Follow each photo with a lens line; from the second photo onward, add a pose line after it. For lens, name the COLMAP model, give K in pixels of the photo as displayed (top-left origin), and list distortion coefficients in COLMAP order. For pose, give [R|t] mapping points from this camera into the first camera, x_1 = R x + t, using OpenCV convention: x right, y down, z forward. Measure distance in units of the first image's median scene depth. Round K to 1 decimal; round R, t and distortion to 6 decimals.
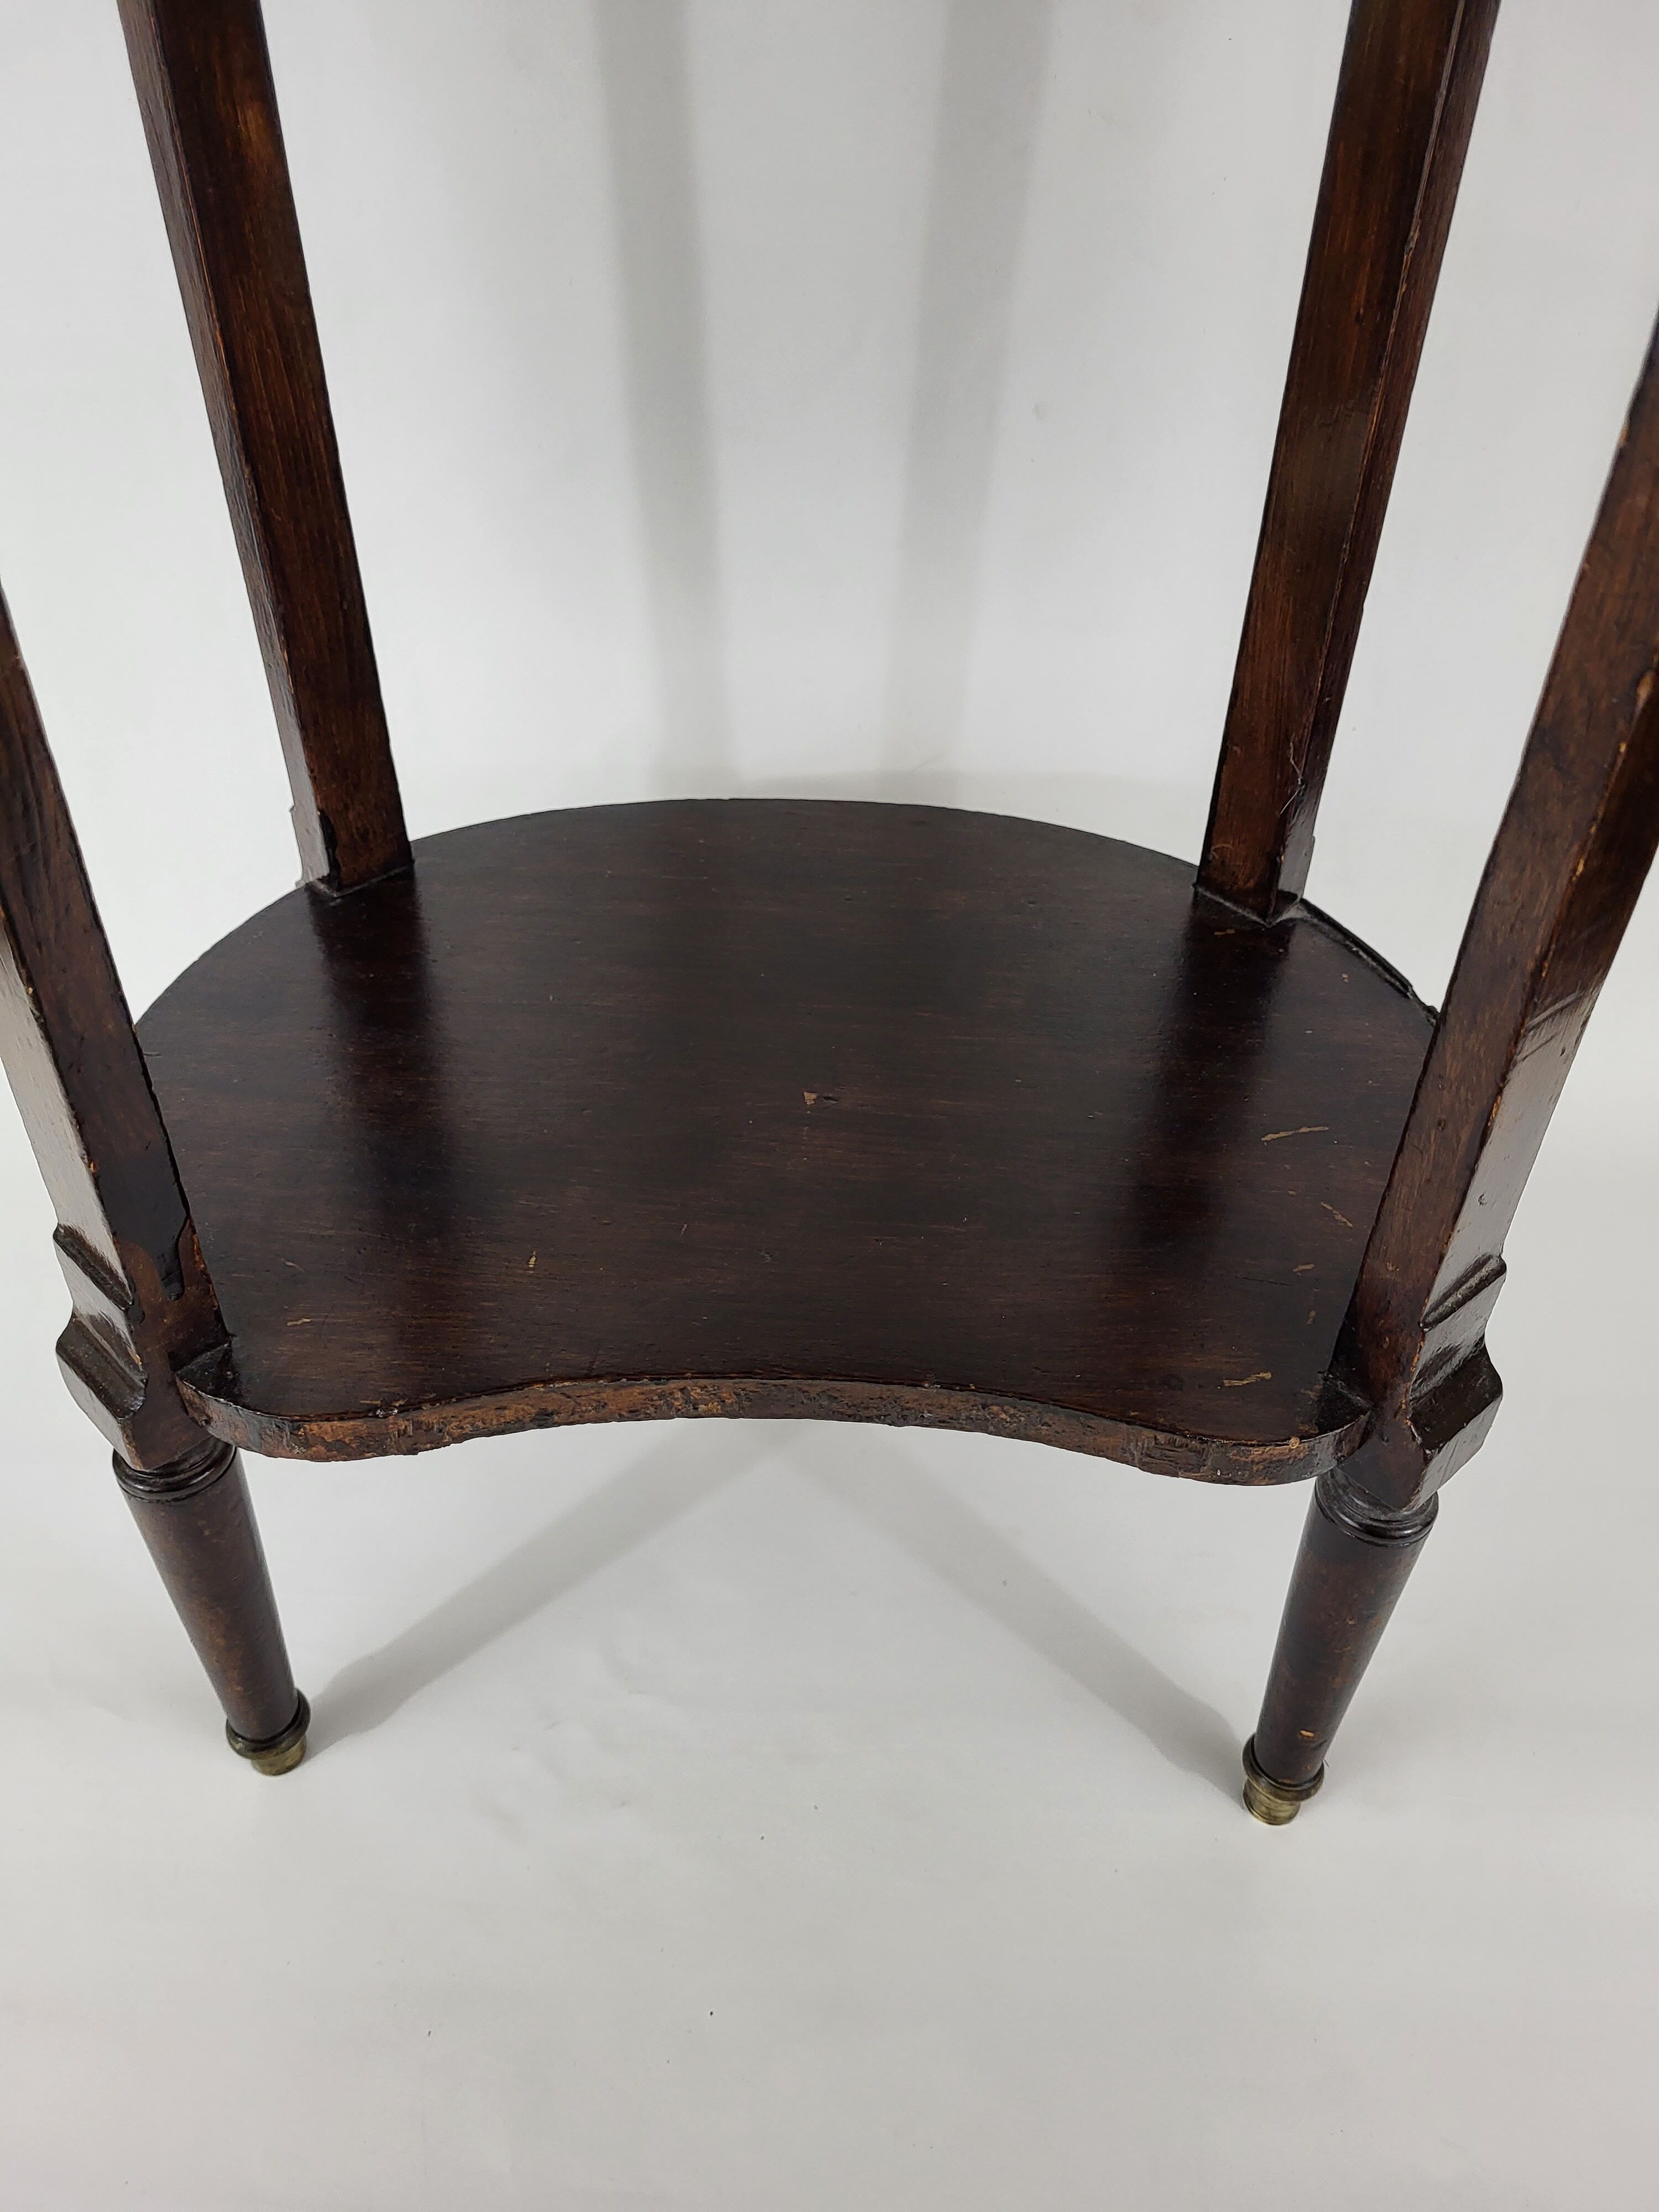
lens RADIAL K [[1702.0, 0, 831.8], [0, 1702.0, 1069.4], [0, 0, 1]] dist [0.001104, 0.002250]
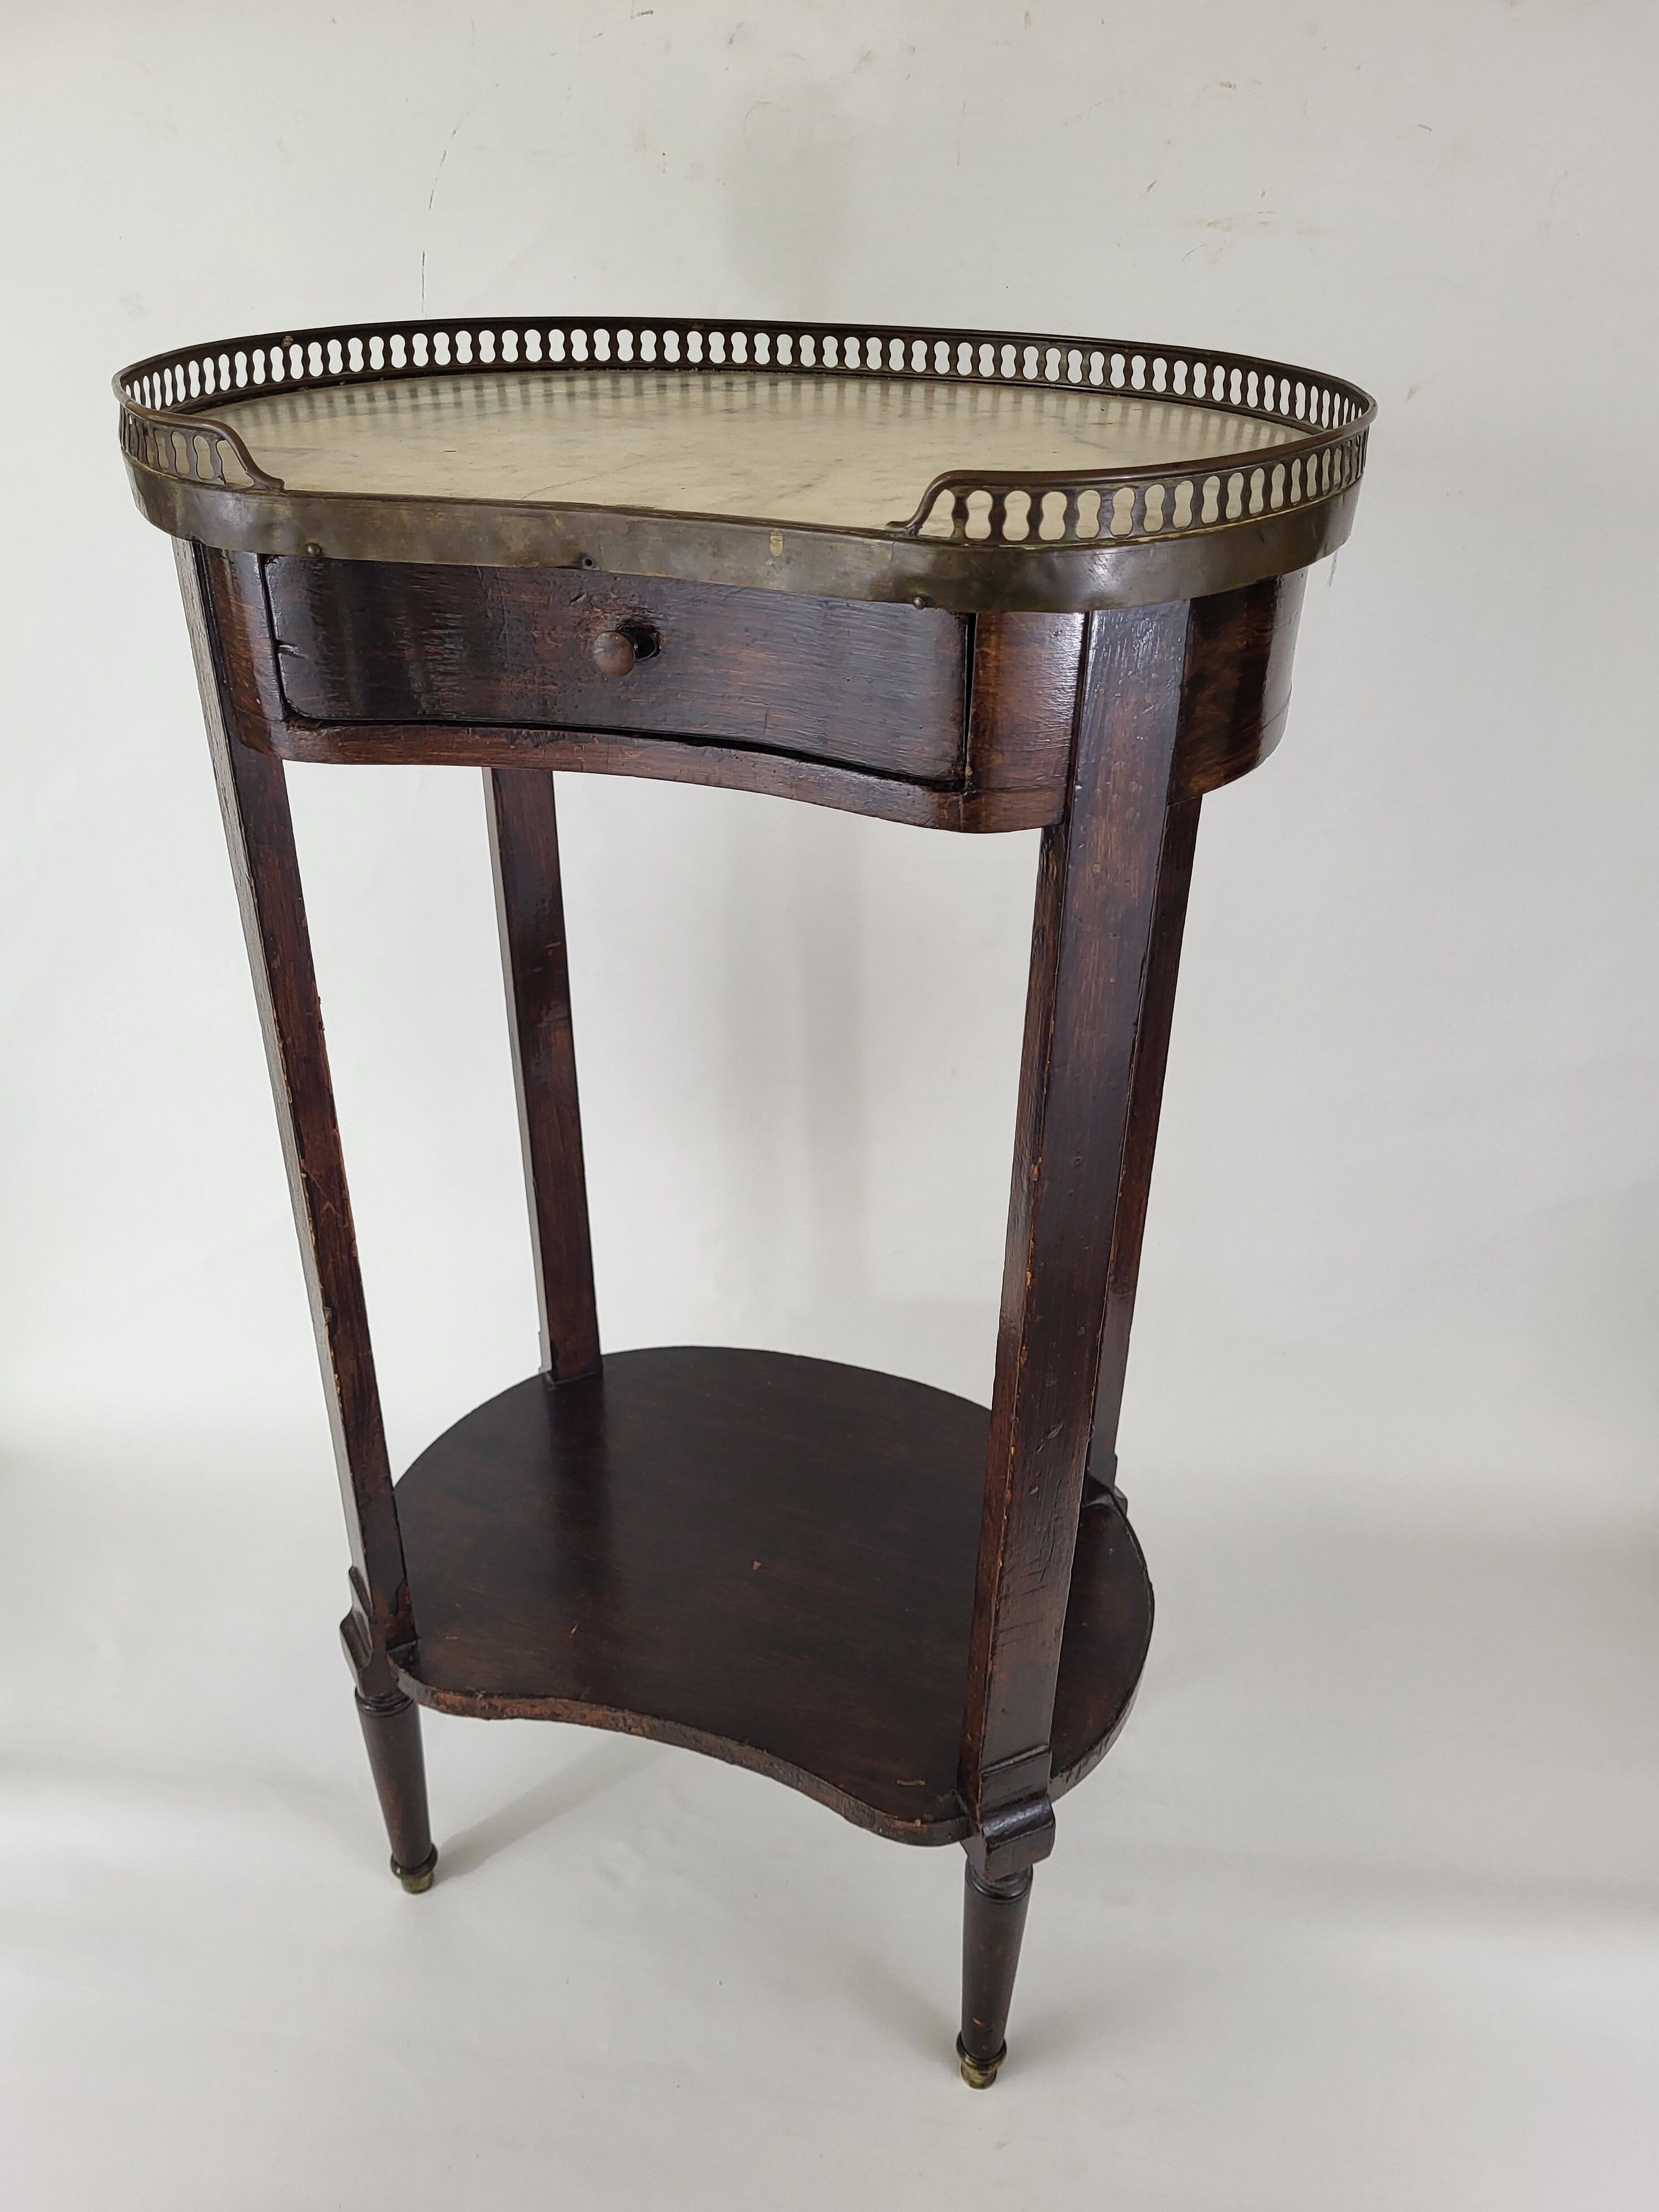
lens RADIAL K [[1688.9, 0, 829.5], [0, 1688.9, 1106.0], [0, 0, 1]] dist [0.007097, 0.000537]
pose [[0.957666, 0.136076, -0.253691, 0.515830], [-0.175197, 0.974740, -0.138522, -0.255924], [0.228433, 0.177103, 0.957315, -0.877212]]
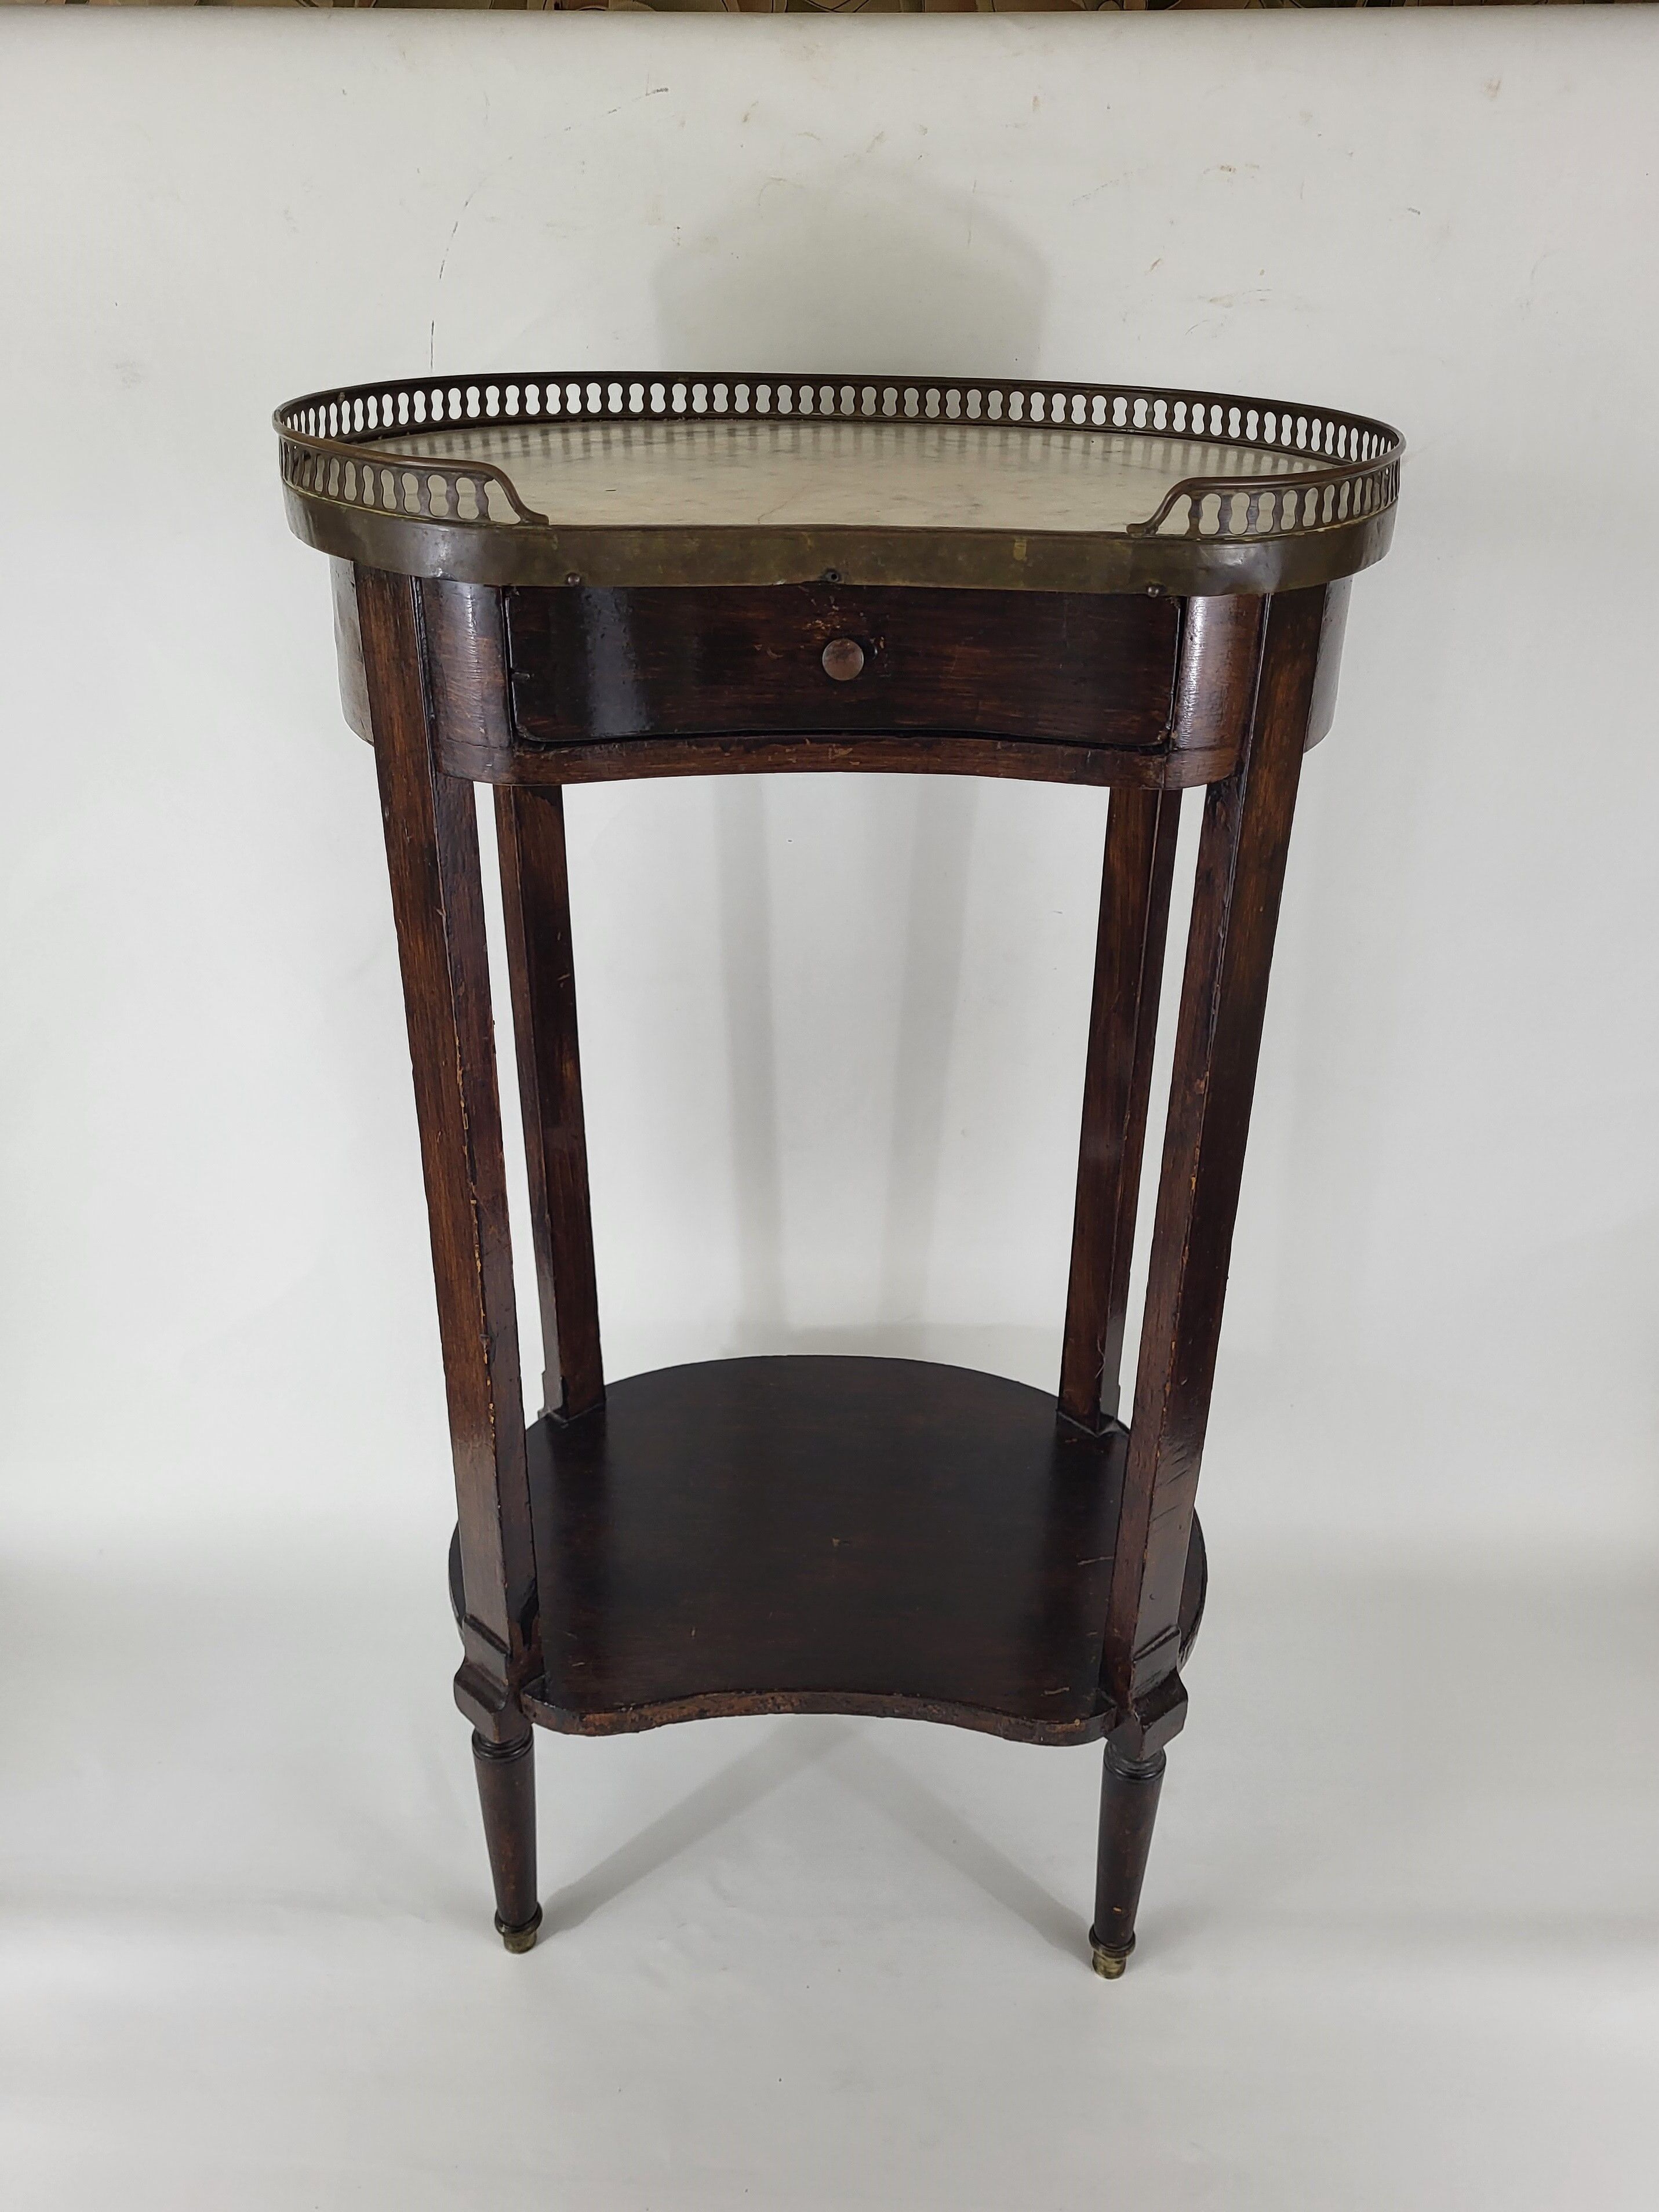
lens RADIAL K [[1731.1, 0, 867.7], [0, 1731.1, 1109.2], [0, 0, 1]] dist [-0.010740, -0.004621]
pose [[0.999921, -0.002612, 0.012265, 0.000402], [0.005023, 0.979603, -0.200879, -0.077884], [-0.011490, 0.200924, 0.979539, -1.096713]]
